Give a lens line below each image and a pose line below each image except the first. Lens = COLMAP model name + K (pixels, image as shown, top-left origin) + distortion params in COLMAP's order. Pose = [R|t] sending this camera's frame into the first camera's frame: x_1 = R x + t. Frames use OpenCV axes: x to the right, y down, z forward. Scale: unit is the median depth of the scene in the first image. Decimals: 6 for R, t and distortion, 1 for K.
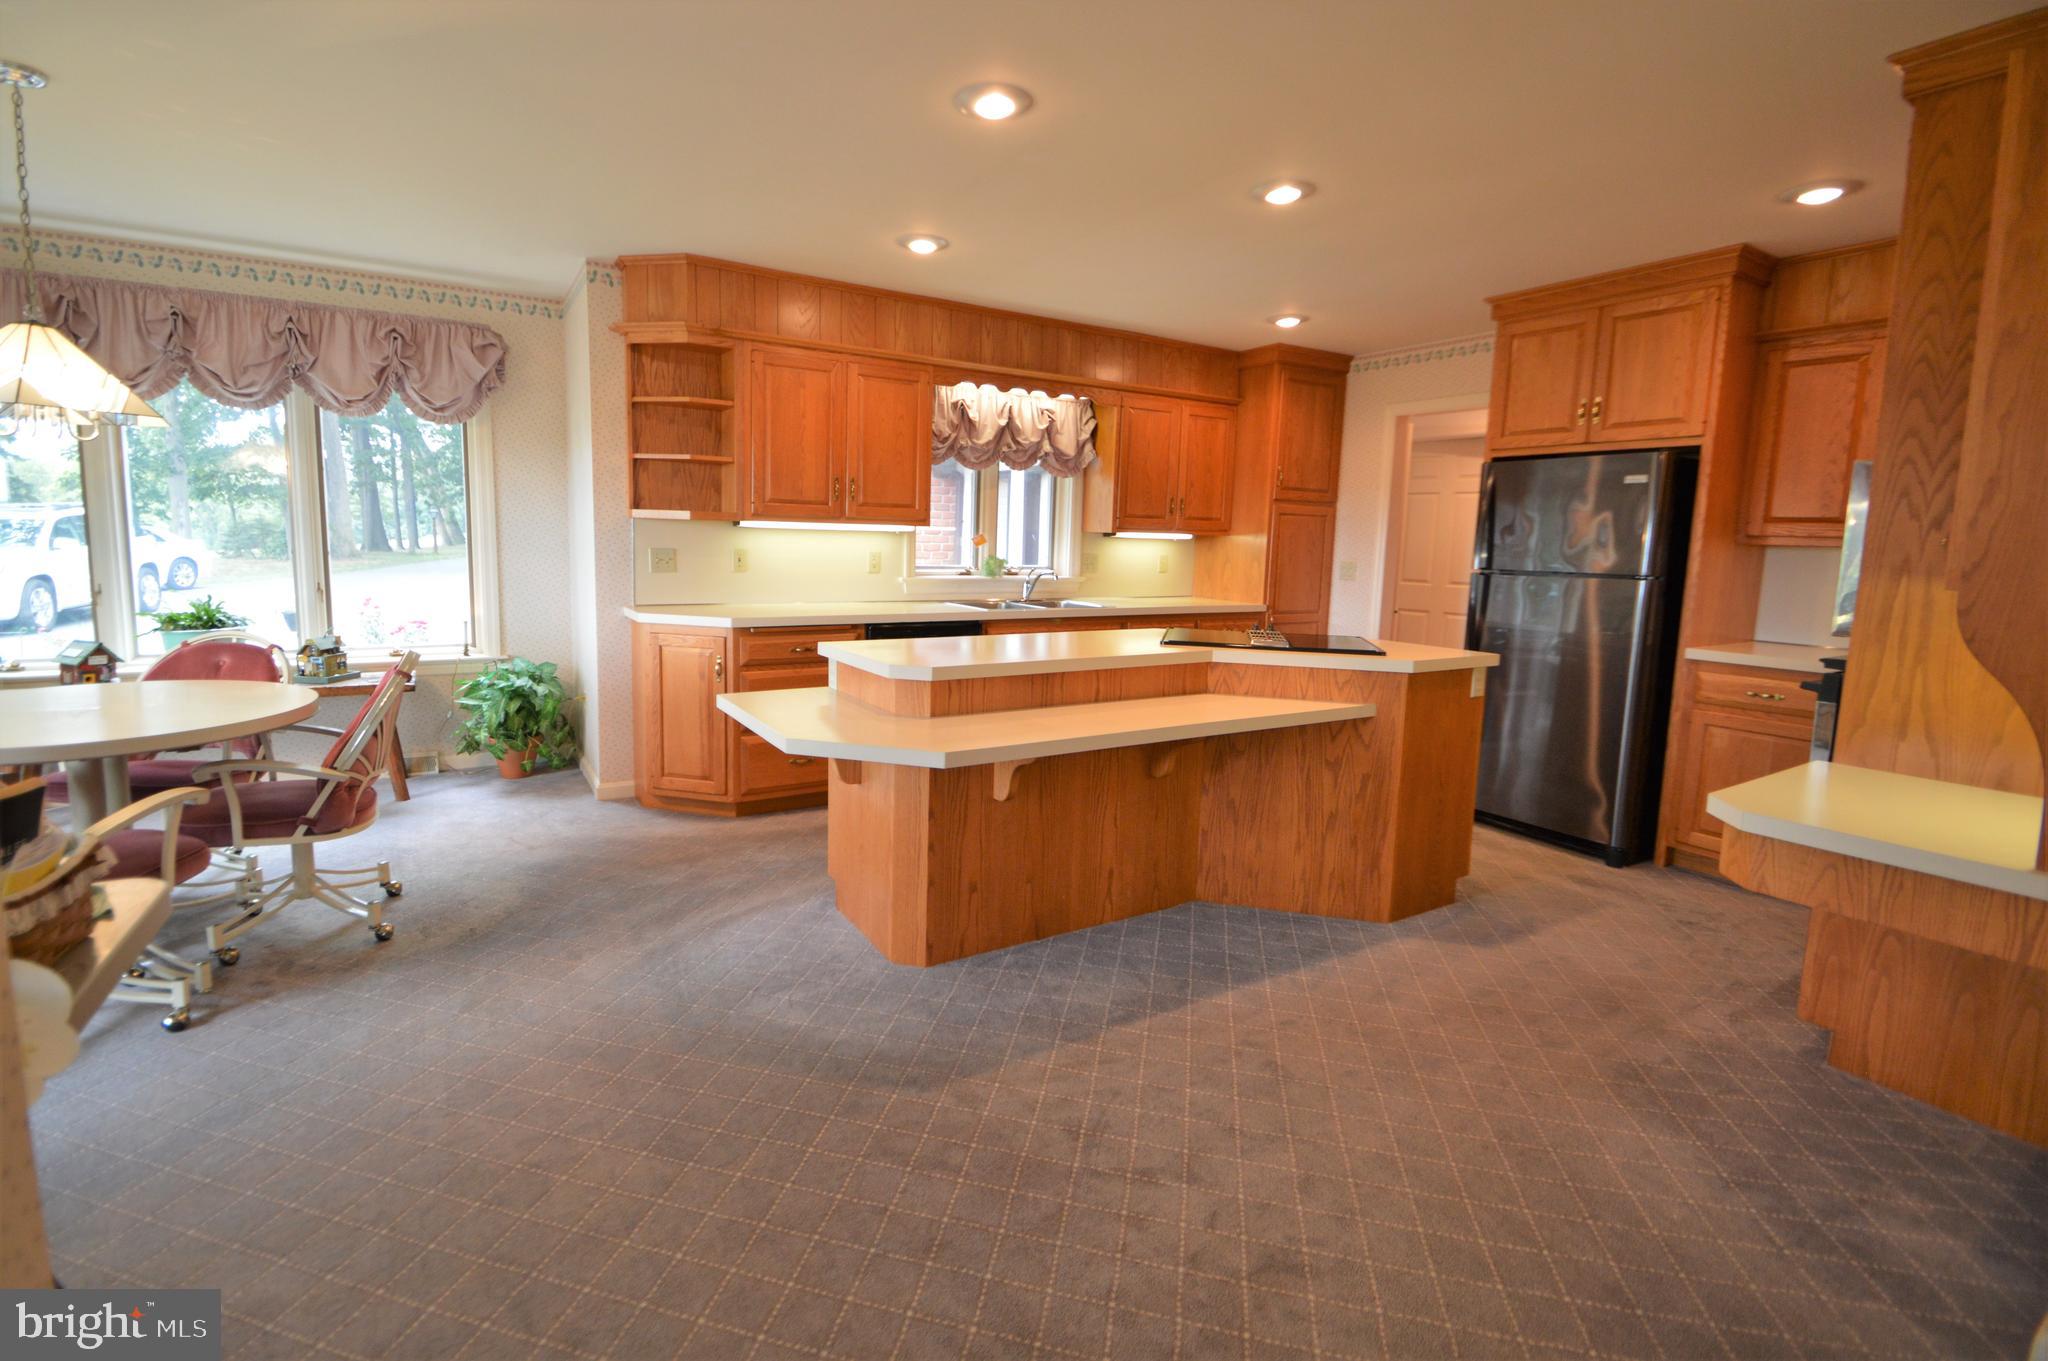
lens RADIAL K [[907.6, 0, 985.6], [0, 907.6, 646.8], [0, 0, 1]] dist [0.016302, -0.018584]
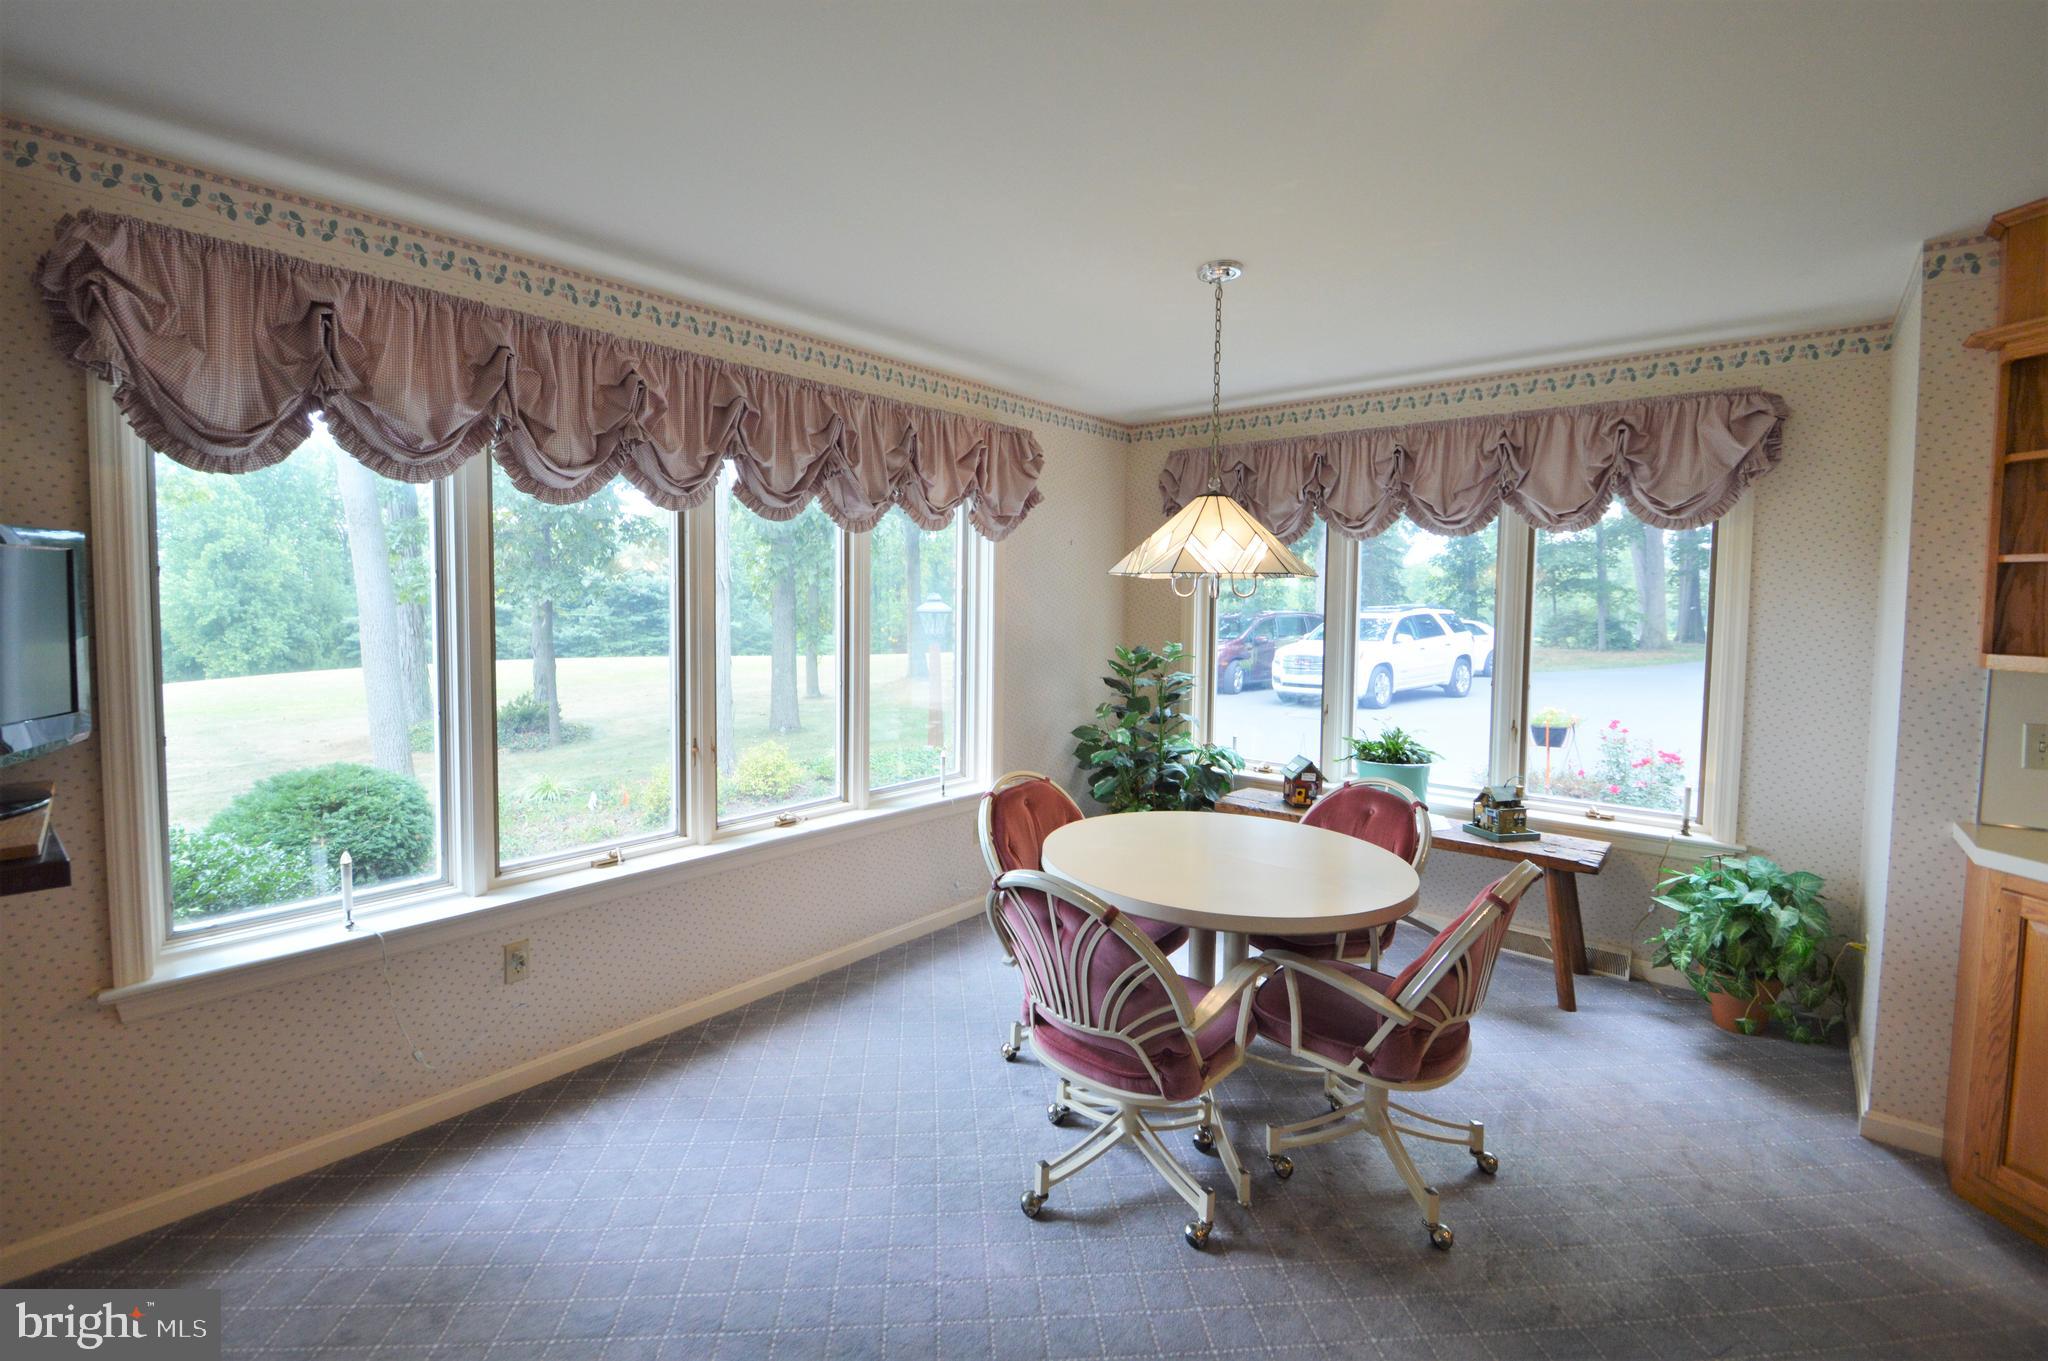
lens RADIAL K [[907.6, 0, 985.6], [0, 907.6, 646.8], [0, 0, 1]] dist [0.016302, -0.018584]
pose [[0.311515, 0.026503, -0.949872, -0.058946], [-0.115469, 0.993259, -0.010155, -0.083301], [0.943200, 0.112845, 0.312475, 0.261194]]
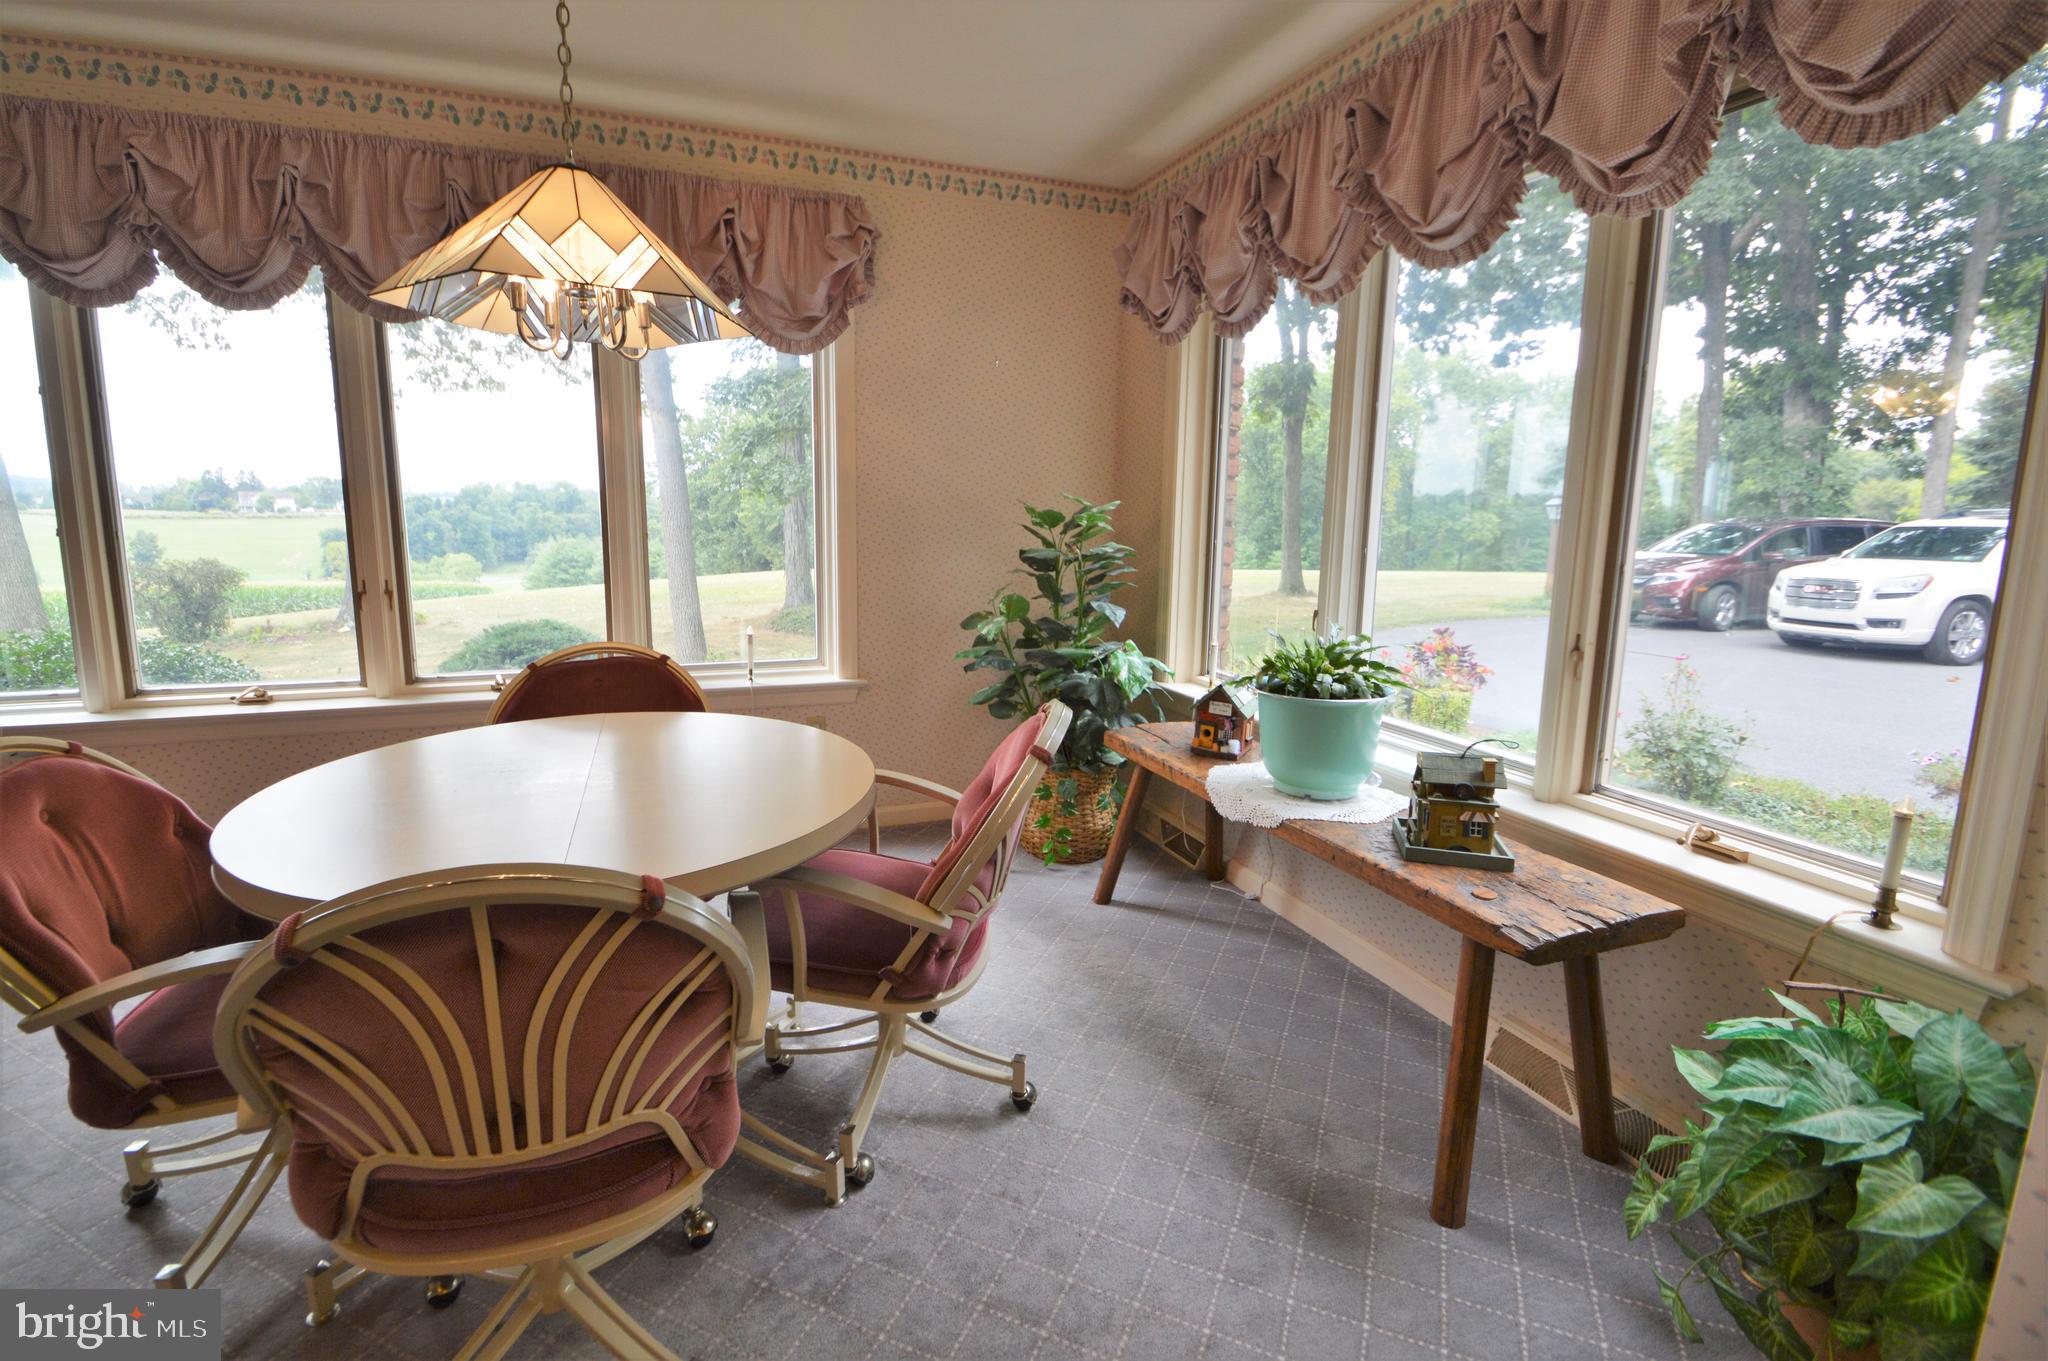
lens RADIAL K [[925.7, 0, 991.7], [0, 925.7, 639.4], [0, 0, 1]] dist [-0.000105, -0.000120]
pose [[-0.191385, 0.106537, -0.975716, -0.272955], [-0.136831, 0.981488, 0.134006, -0.101502], [0.971931, 0.159155, -0.173264, 0.913636]]
